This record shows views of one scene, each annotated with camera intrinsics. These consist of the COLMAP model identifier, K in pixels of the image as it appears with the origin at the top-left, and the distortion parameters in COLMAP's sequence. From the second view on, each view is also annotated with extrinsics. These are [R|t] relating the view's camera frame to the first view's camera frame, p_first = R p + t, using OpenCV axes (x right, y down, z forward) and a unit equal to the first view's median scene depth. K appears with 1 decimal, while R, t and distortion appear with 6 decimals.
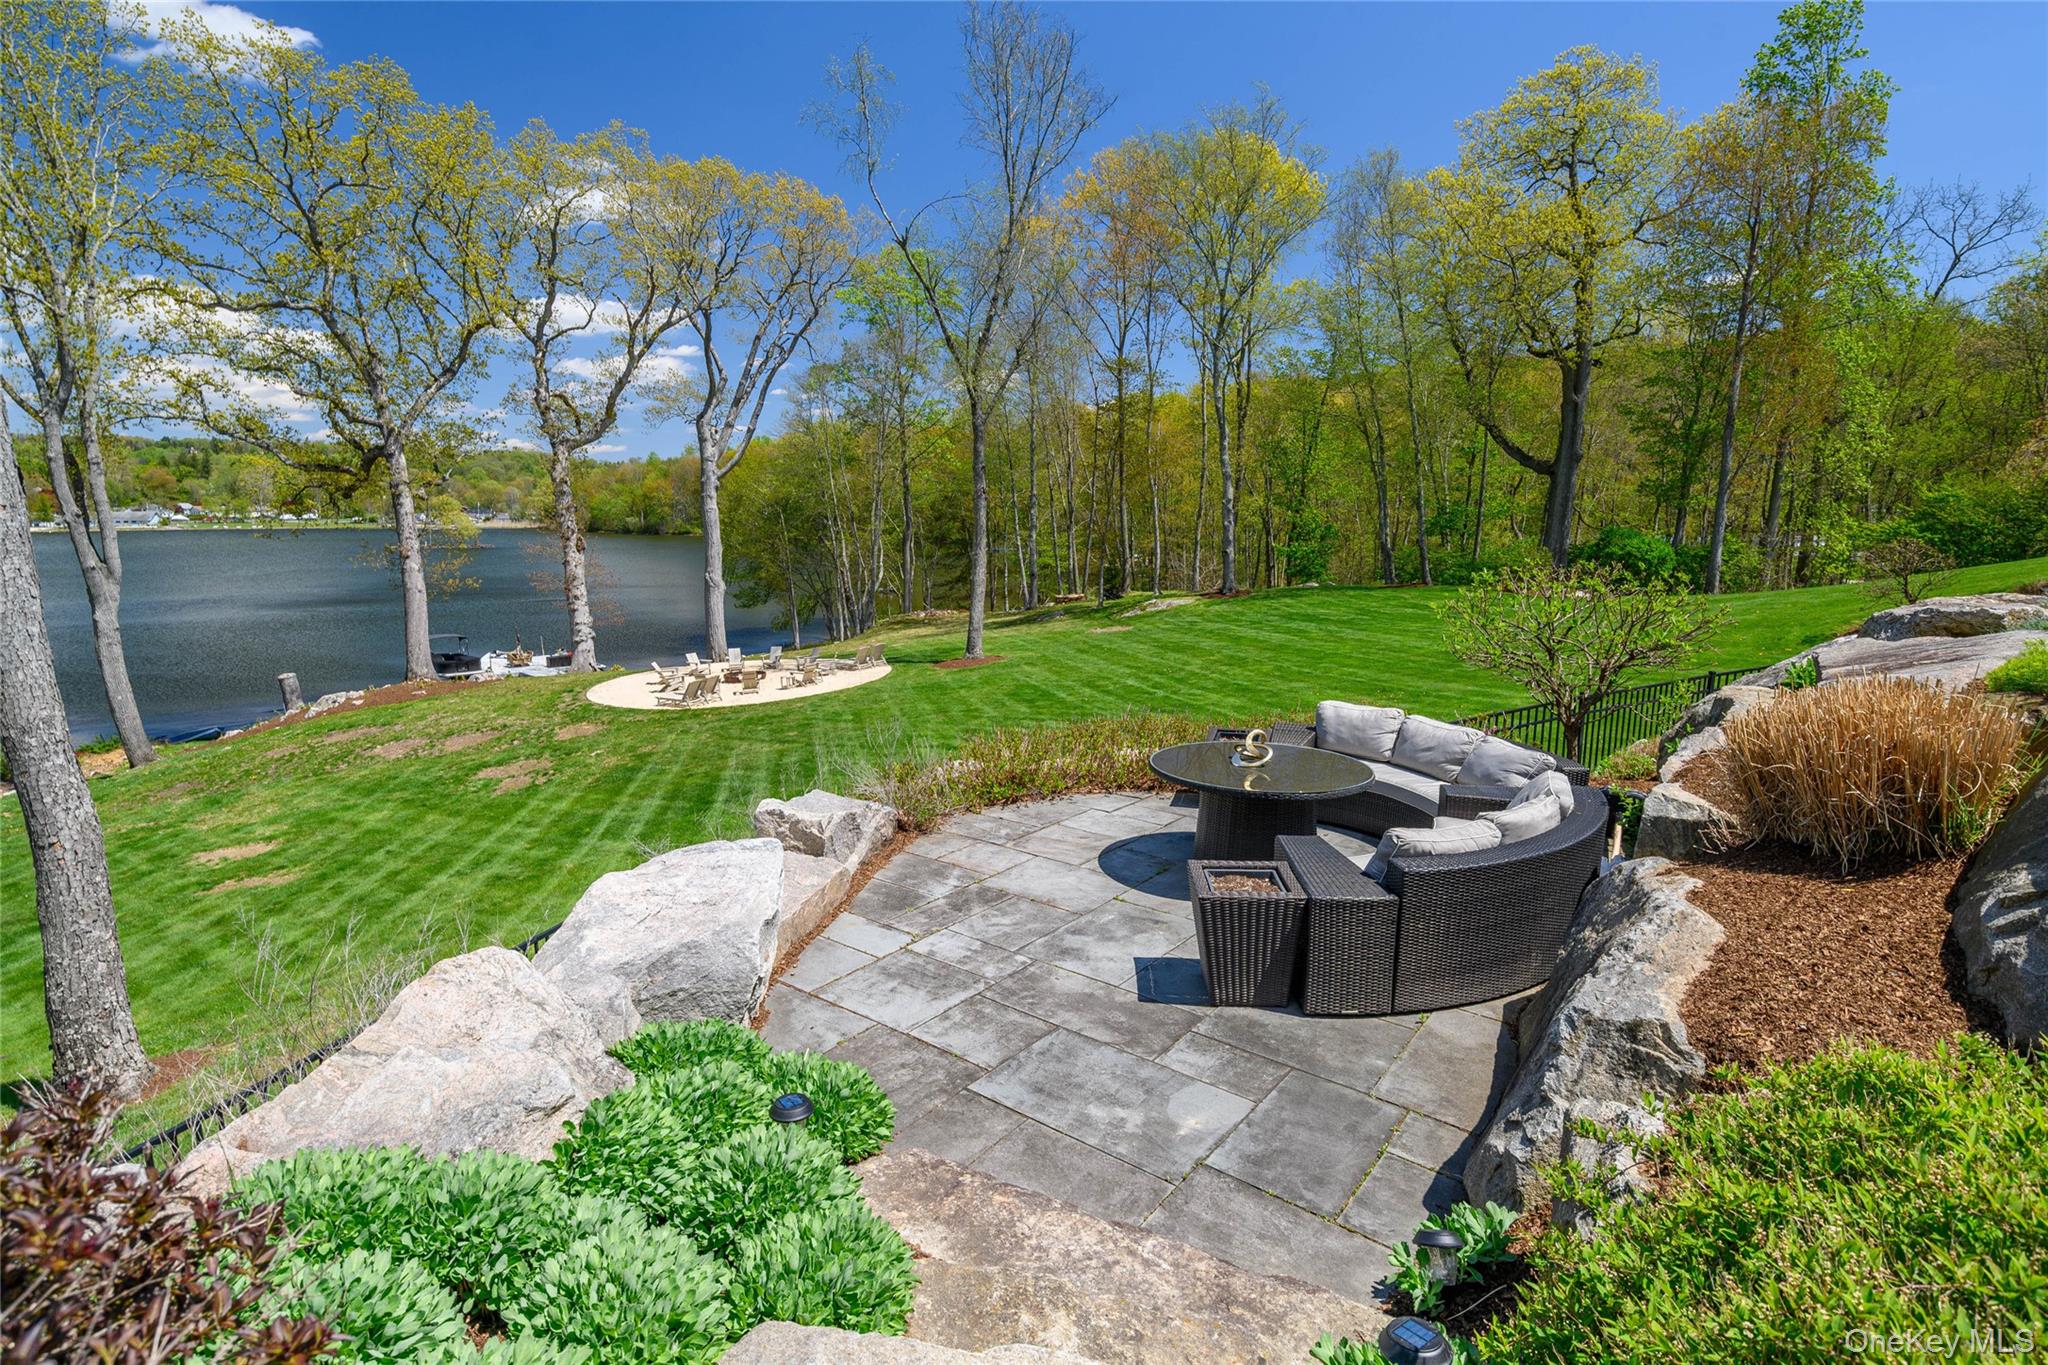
lens RADIAL K [[1037.5, 0, 1022.7], [0, 1037.5, 678.4], [0, 0, 1]] dist [0.002345, 0.001050]
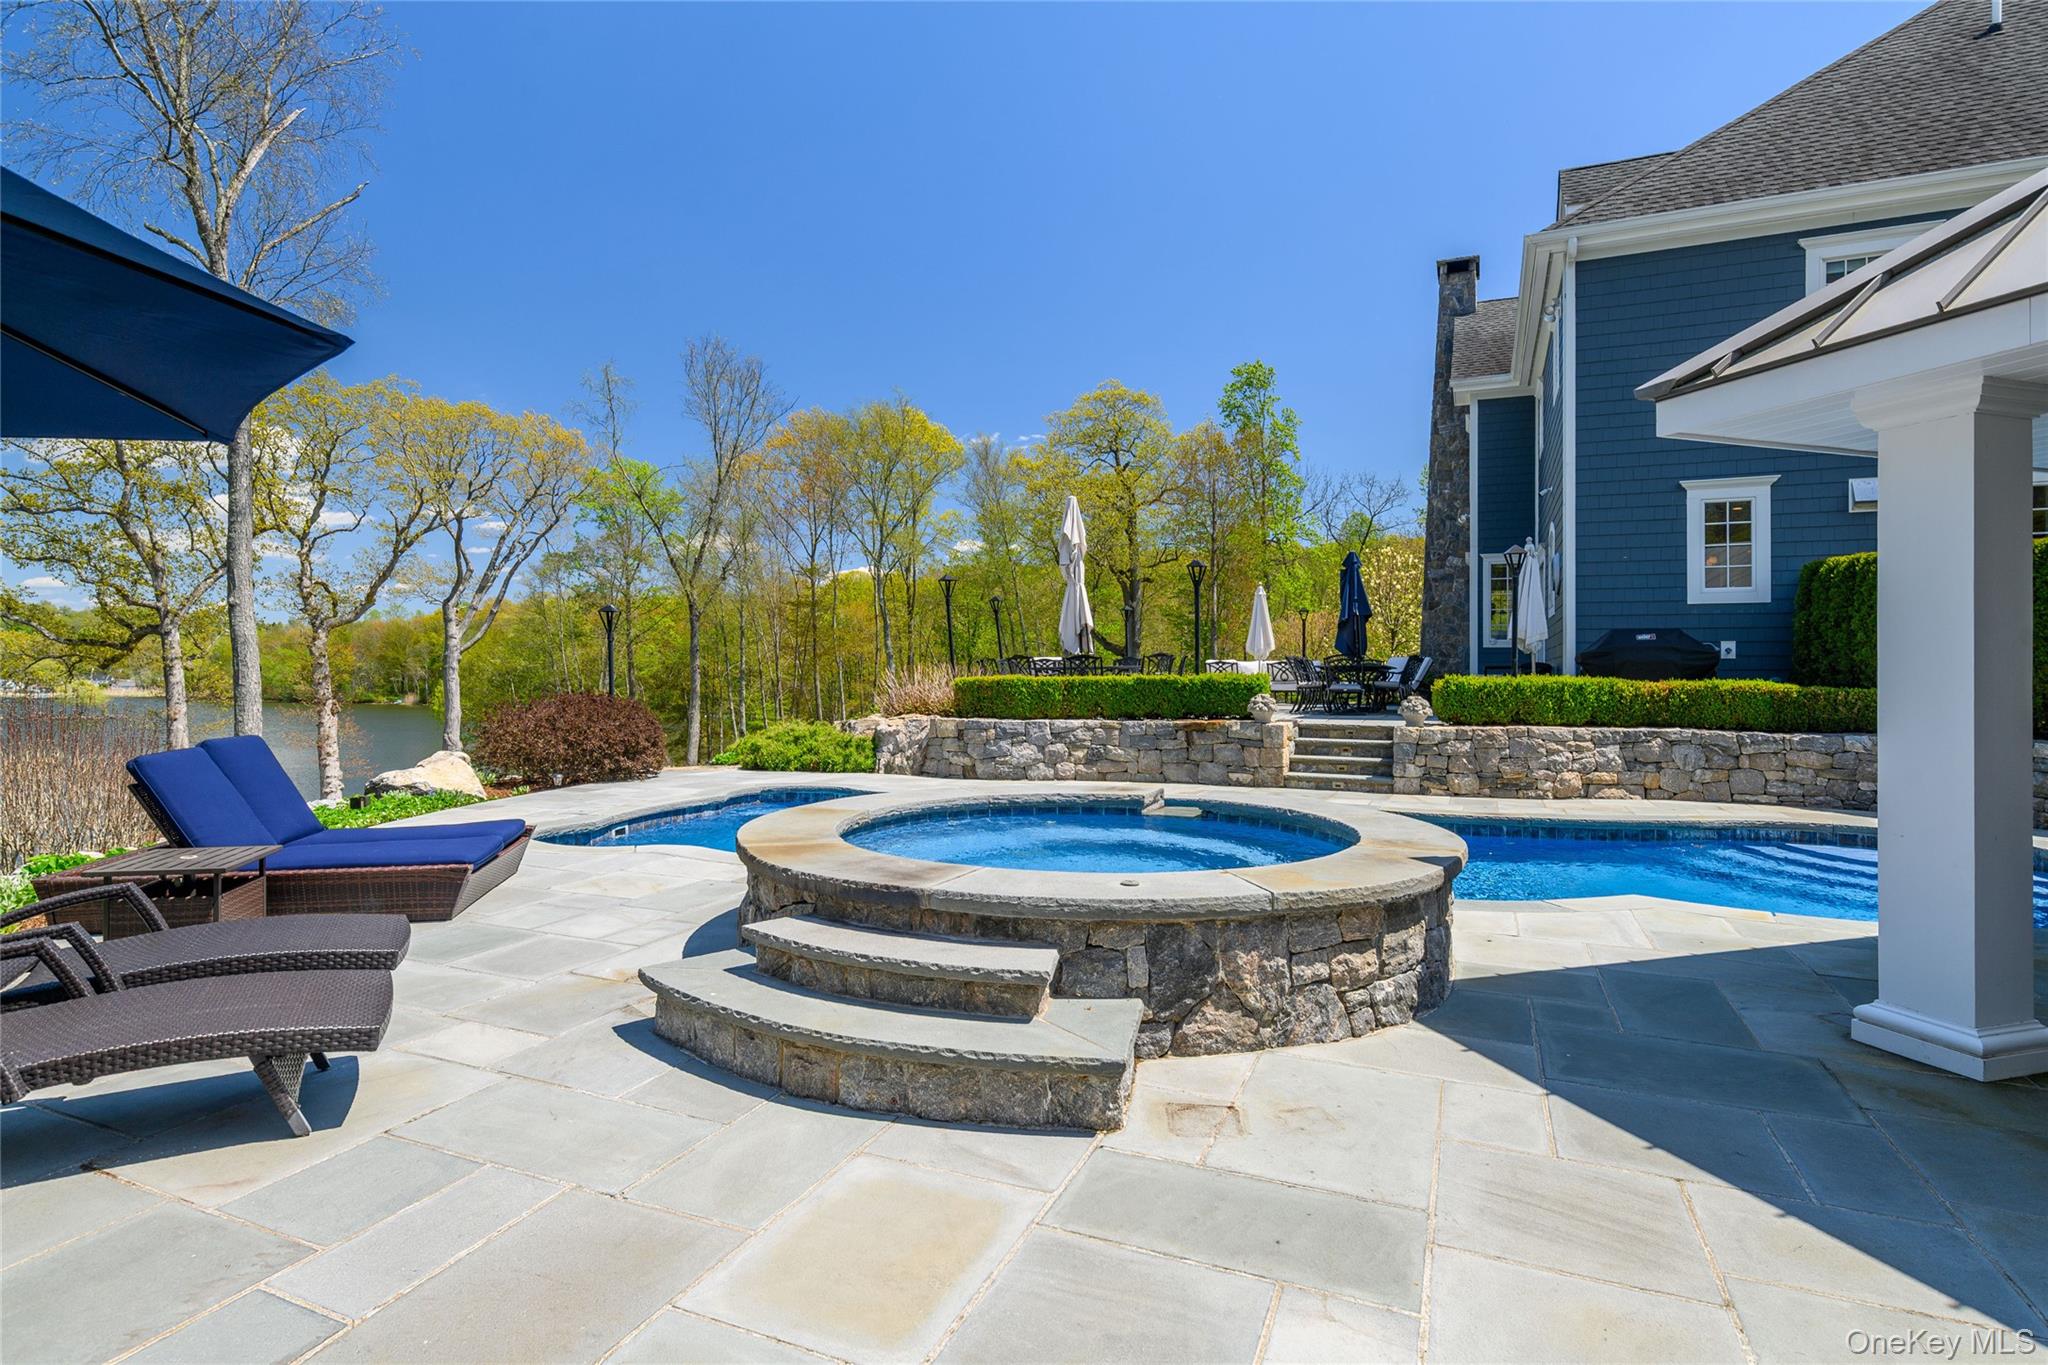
lens RADIAL K [[1051.9, 0, 1019.9], [0, 1051.9, 691.3], [0, 0, 1]] dist [0.023610, 0.000483]
pose [[0.968657, 0.000132, 0.248403, 0.021708], [0.036502, 0.989069, -0.142866, 0.049977], [-0.245706, 0.147455, 0.958063, -0.332829]]
